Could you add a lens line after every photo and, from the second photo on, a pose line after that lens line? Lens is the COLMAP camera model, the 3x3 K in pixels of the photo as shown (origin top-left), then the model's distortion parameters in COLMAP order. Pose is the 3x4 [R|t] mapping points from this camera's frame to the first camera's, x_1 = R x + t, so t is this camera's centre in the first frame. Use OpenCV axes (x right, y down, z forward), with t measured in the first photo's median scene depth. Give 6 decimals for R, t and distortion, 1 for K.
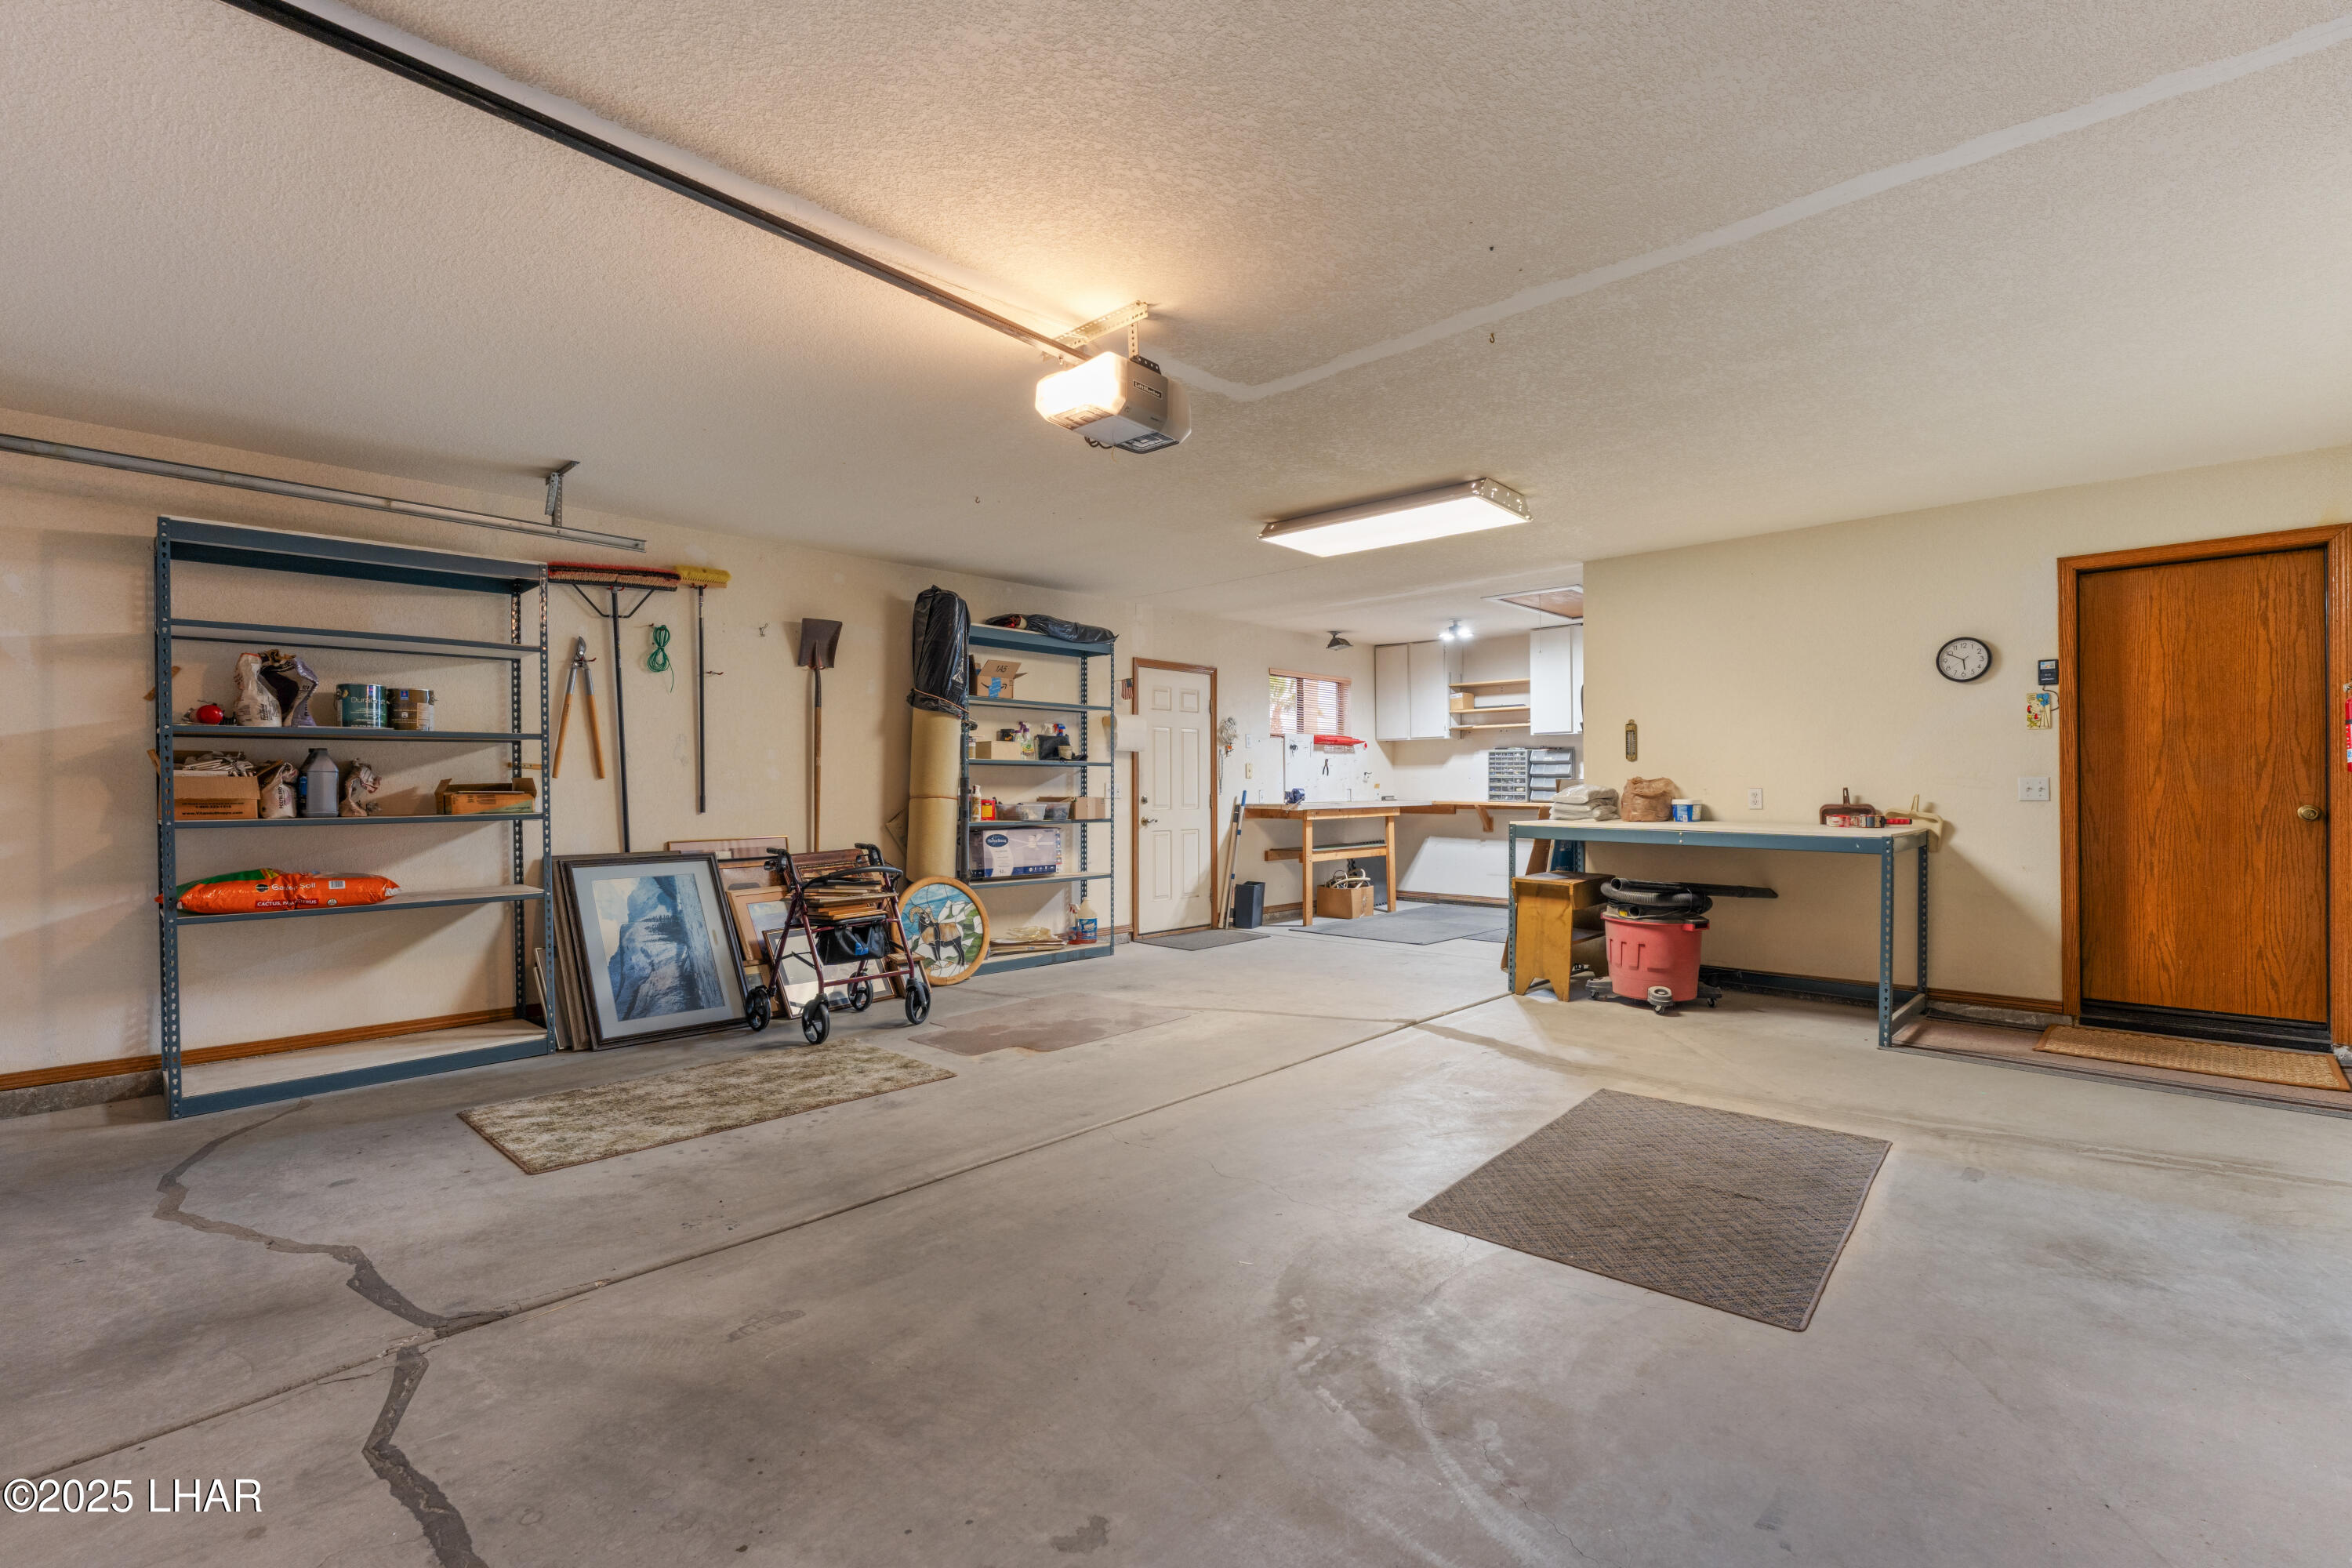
lens RADIAL K [[1024.1, 0, 1162.6], [0, 1024.1, 784.7], [0, 0, 1]] dist [-0.004379, 0.000361]
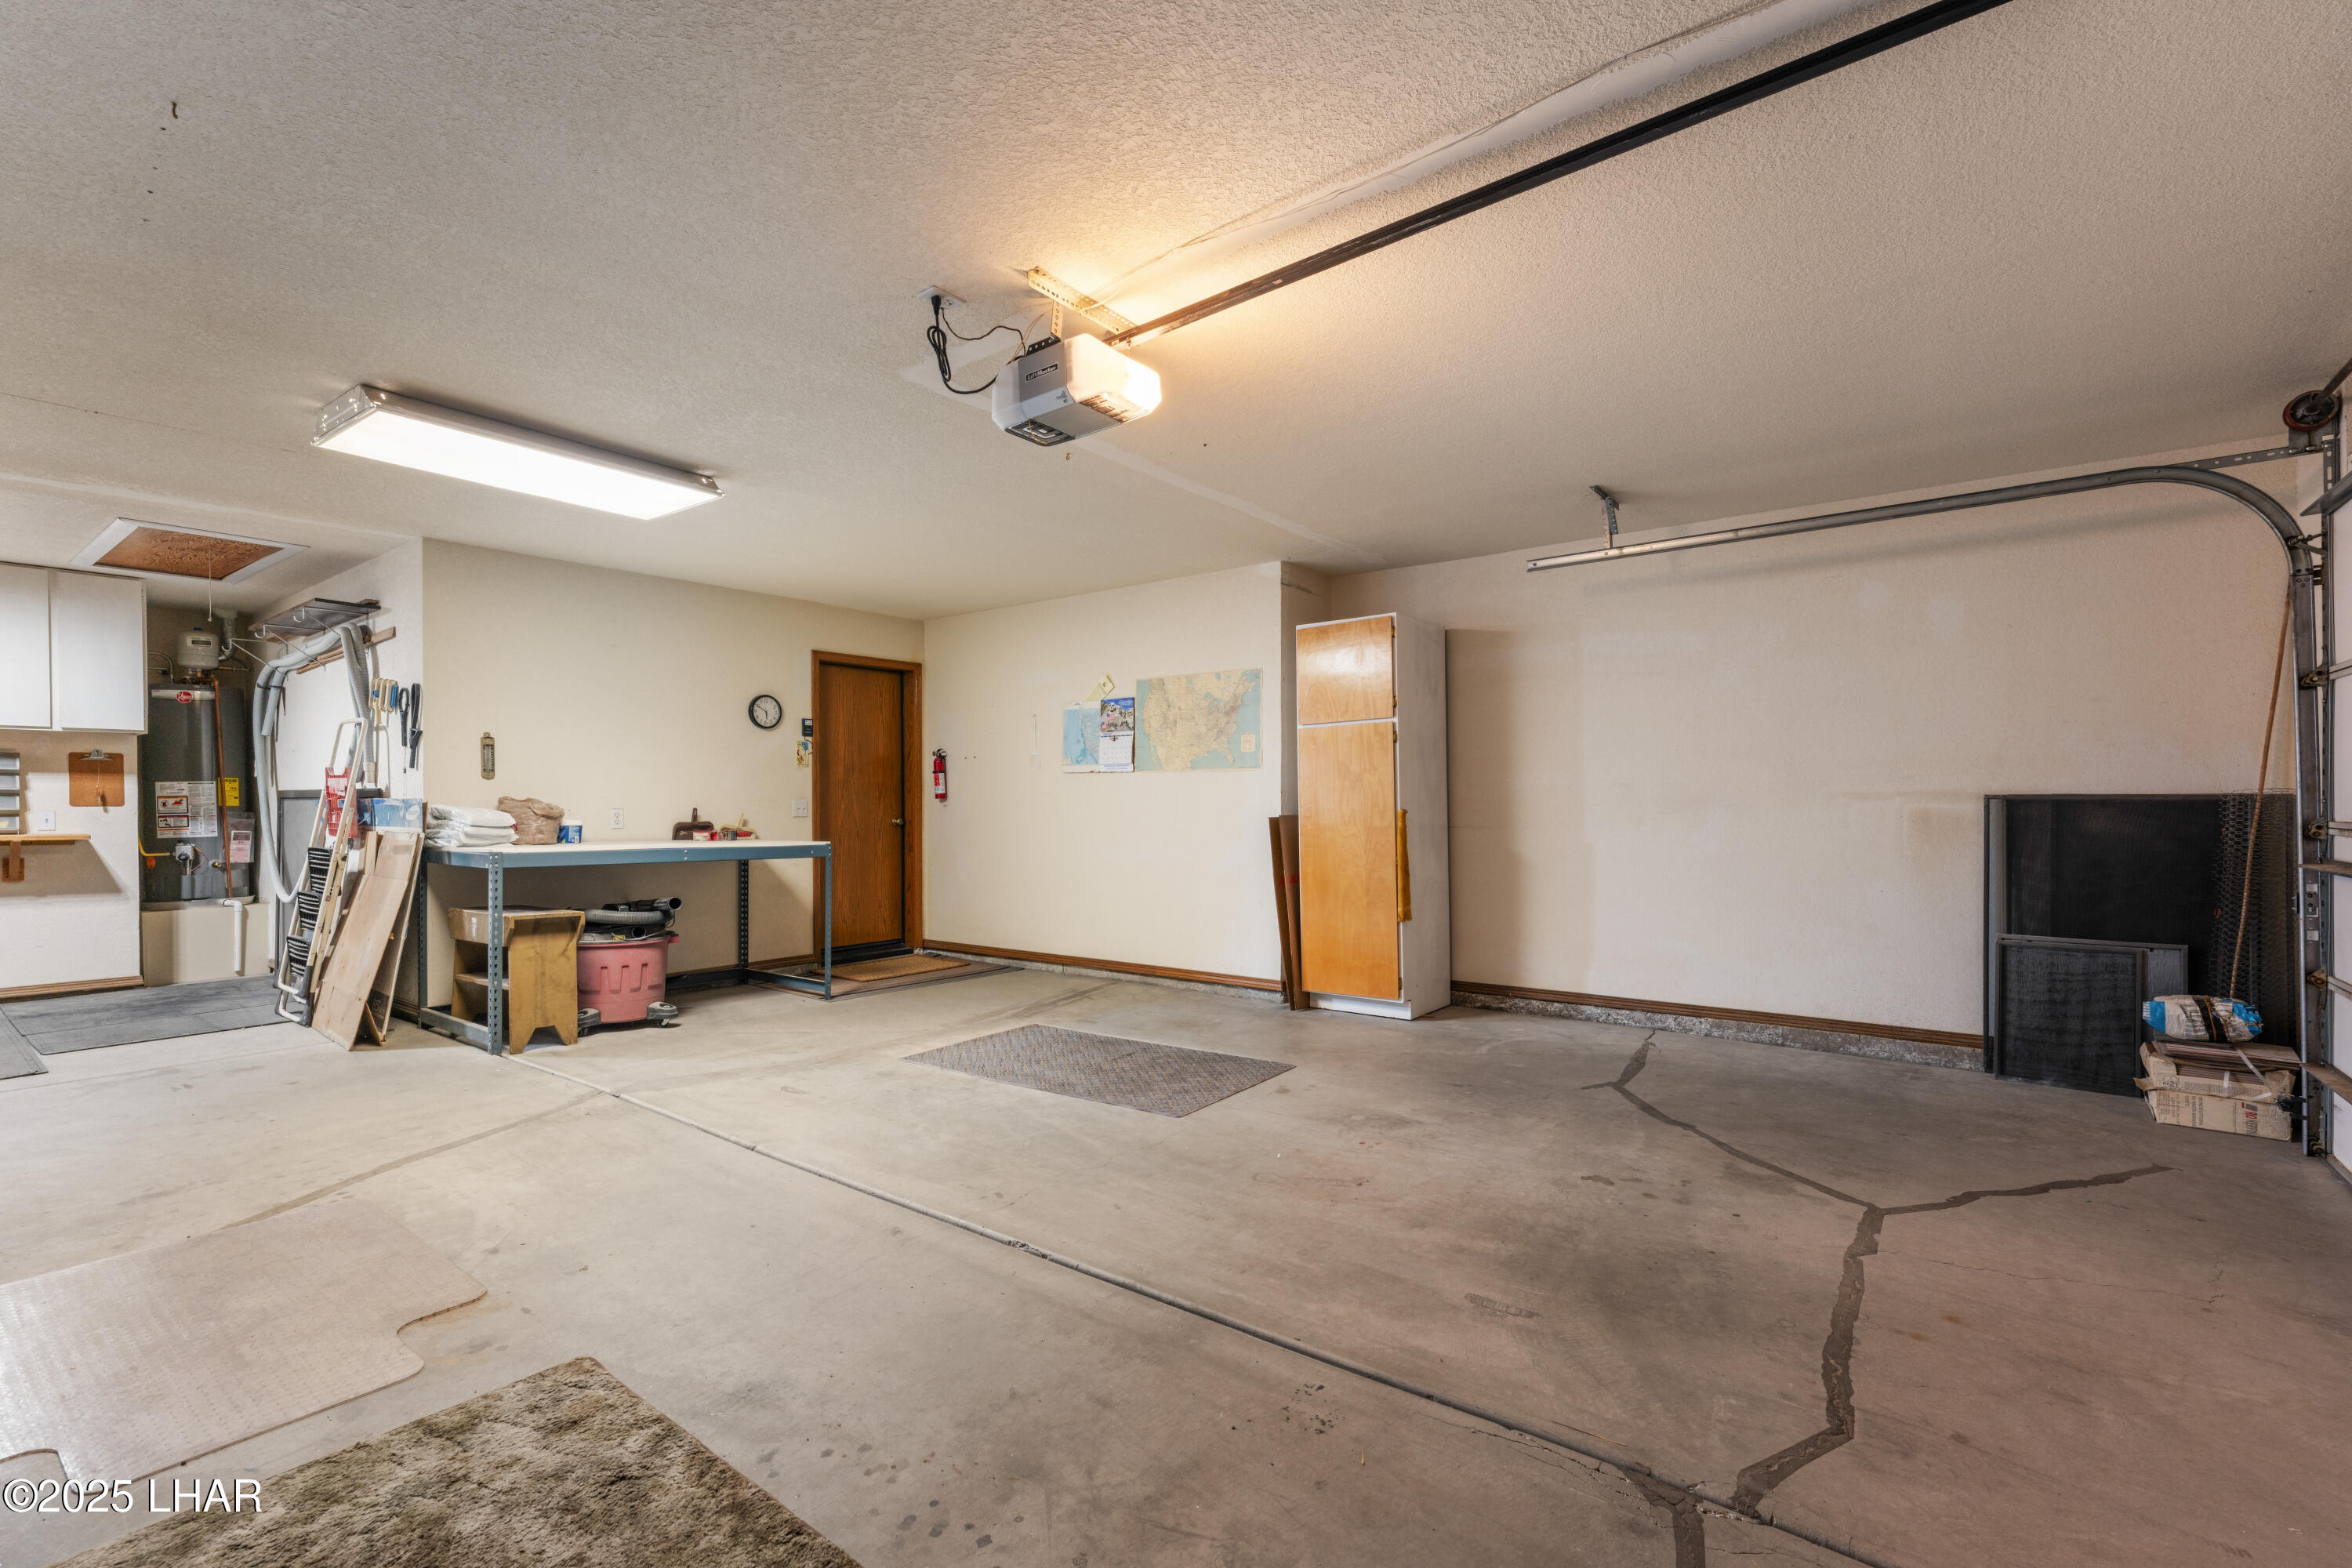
lens RADIAL K [[1024.1, 0, 1163.3], [0, 1024.1, 801.0], [0, 0, 1]] dist [-0.004379, 0.000361]
pose [[-0.085393, 0.007652, 0.996318, -0.963290], [0.001777, 0.999970, -0.007528, 0.008383], [-0.996346, 0.001127, -0.085404, 0.976267]]
